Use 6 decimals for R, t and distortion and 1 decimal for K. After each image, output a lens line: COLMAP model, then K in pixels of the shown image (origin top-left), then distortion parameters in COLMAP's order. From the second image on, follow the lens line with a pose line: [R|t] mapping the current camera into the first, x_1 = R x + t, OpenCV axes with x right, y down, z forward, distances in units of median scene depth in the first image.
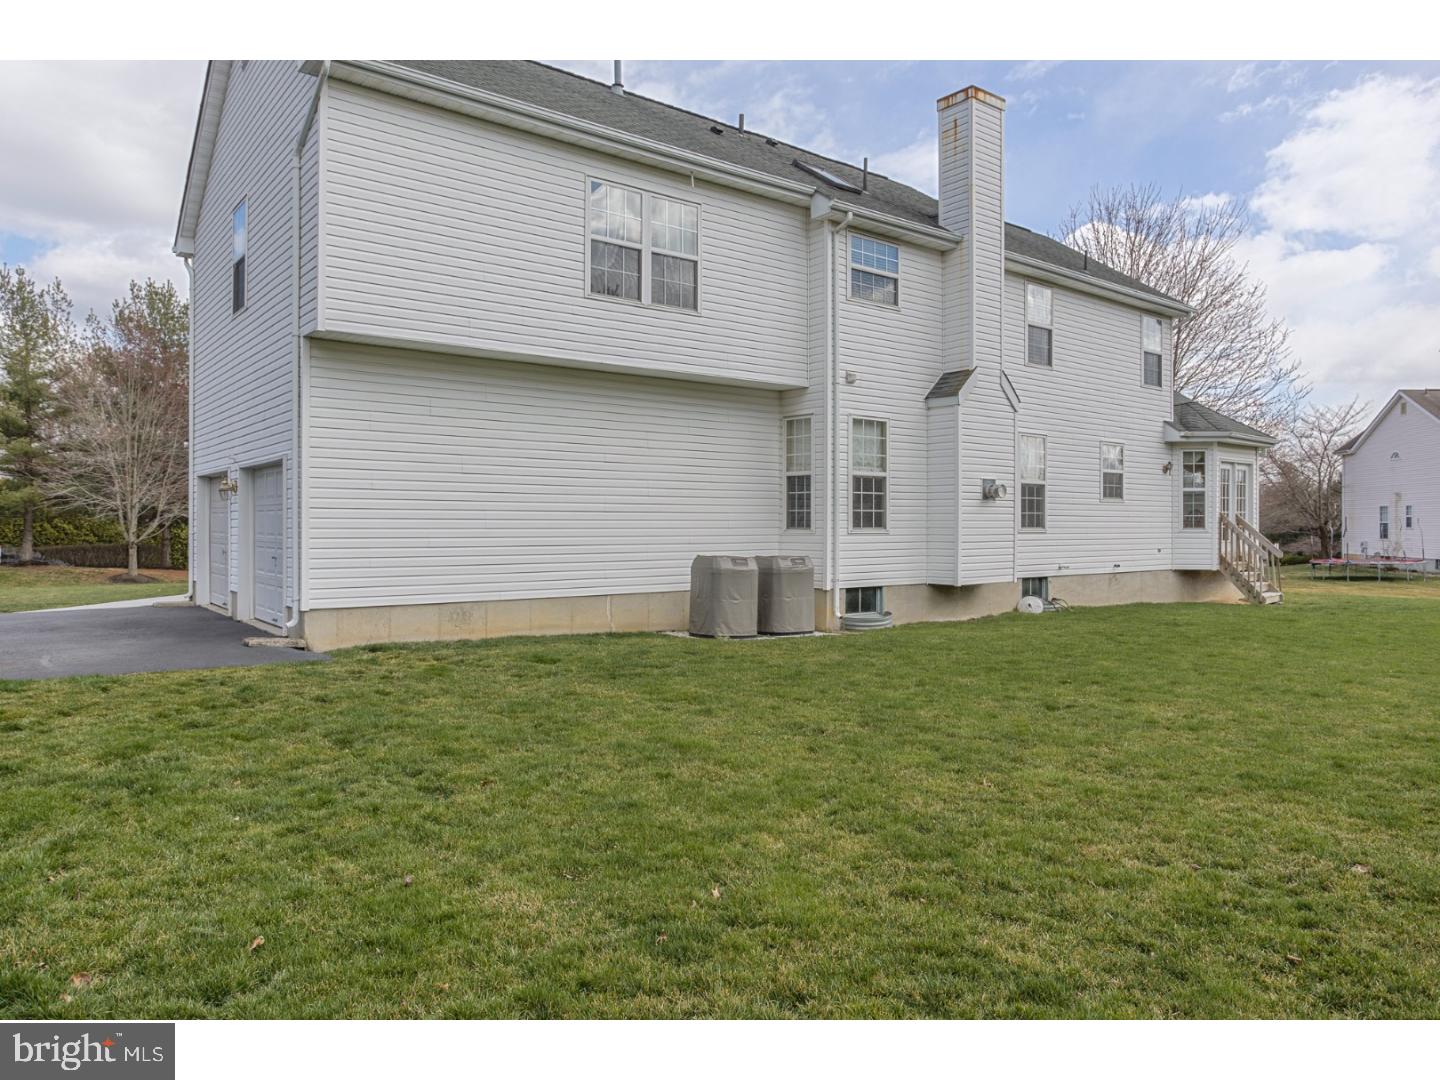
lens RADIAL K [[953.0, 0, 720.3], [0, 953.0, 542.3], [0, 0, 1]] dist [-0.003353, -0.000435]
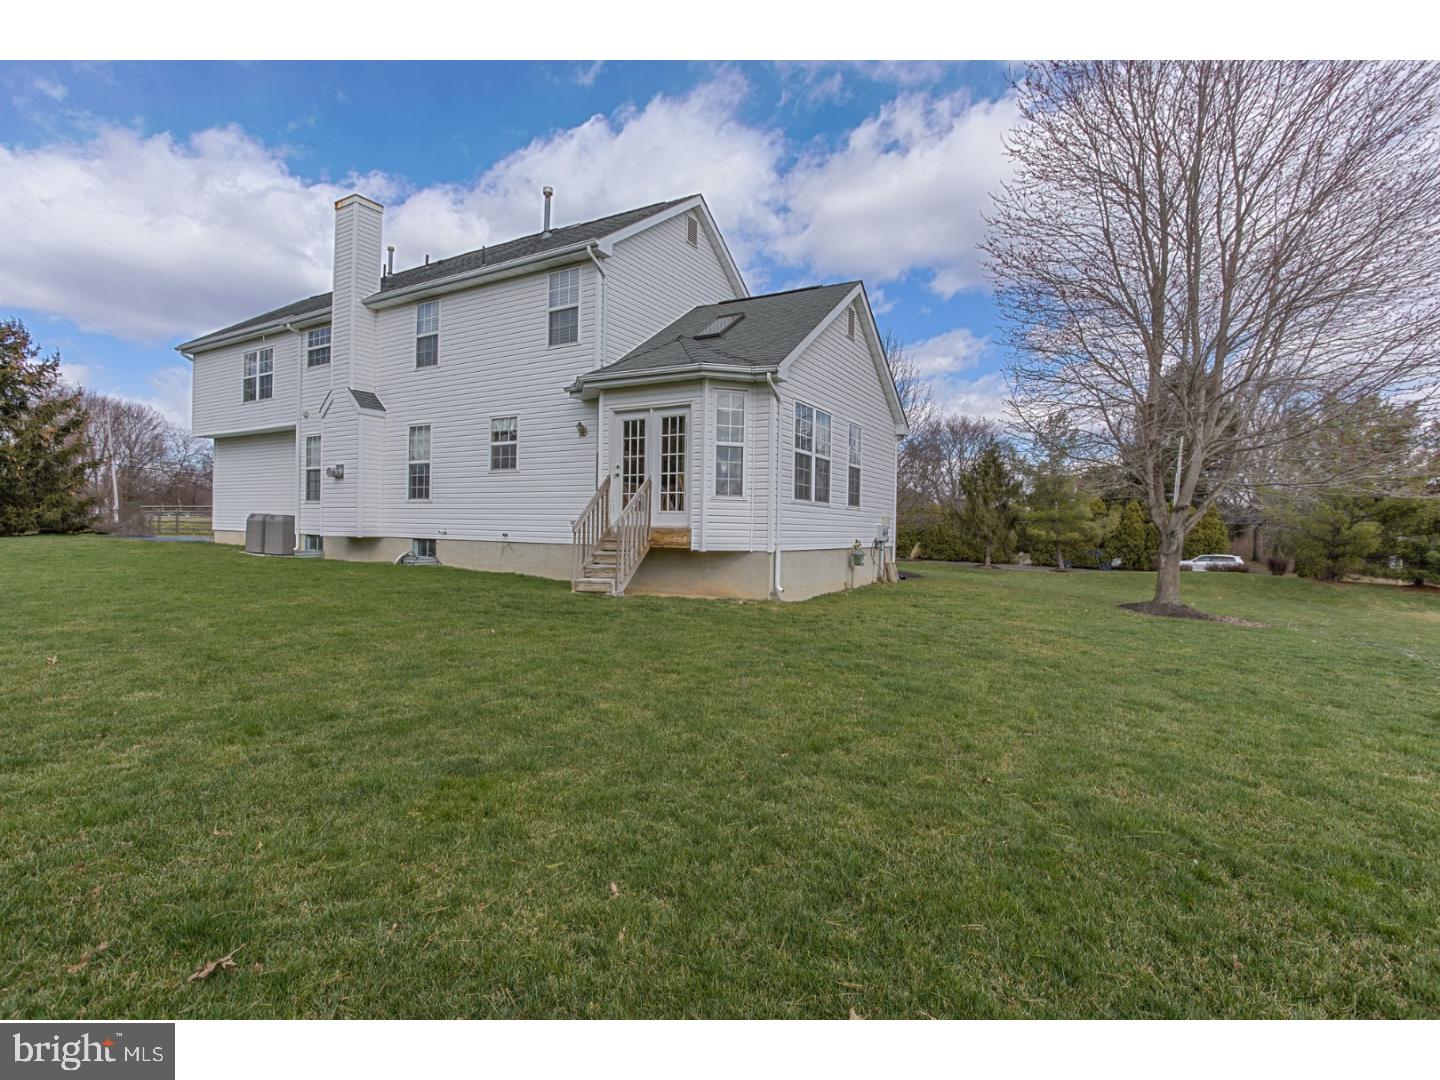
lens RADIAL K [[692.7, 0, 741.3], [0, 692.7, 483.5], [0, 0, 1]] dist [-0.000443, 0.000018]
pose [[0.344866, -0.013209, -0.938559, 1.332062], [-0.000518, 0.999898, -0.014263, -0.022721], [0.938652, 0.005405, 0.344824, 1.090735]]
